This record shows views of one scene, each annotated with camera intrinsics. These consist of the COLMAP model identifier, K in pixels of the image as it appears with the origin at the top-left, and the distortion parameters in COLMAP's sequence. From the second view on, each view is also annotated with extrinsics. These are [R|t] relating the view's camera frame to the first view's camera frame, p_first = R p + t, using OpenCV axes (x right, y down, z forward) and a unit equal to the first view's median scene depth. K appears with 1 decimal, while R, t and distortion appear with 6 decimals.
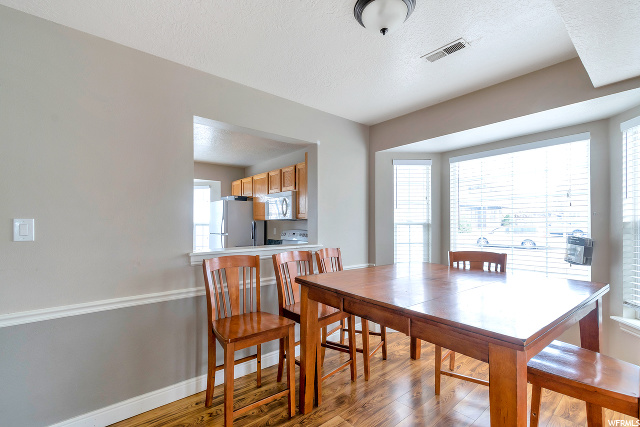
lens RADIAL K [[288.2, 0, 319.6], [0, 288.2, 221.2], [0, 0, 1]] dist [-0.001395, -0.000420]
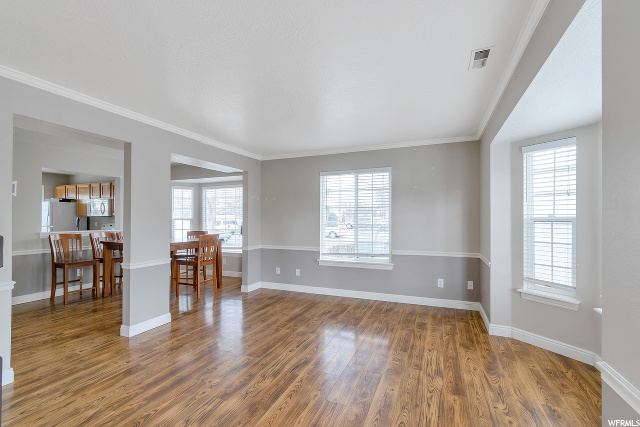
lens RADIAL K [[288.2, 0, 319.6], [0, 288.2, 221.2], [0, 0, 1]] dist [-0.001395, -0.000420]
pose [[0.888091, 0.002971, 0.459658, 0.251839], [-0.010534, 0.999848, 0.013889, -0.016521], [-0.459547, -0.017177, 0.887987, -1.131050]]
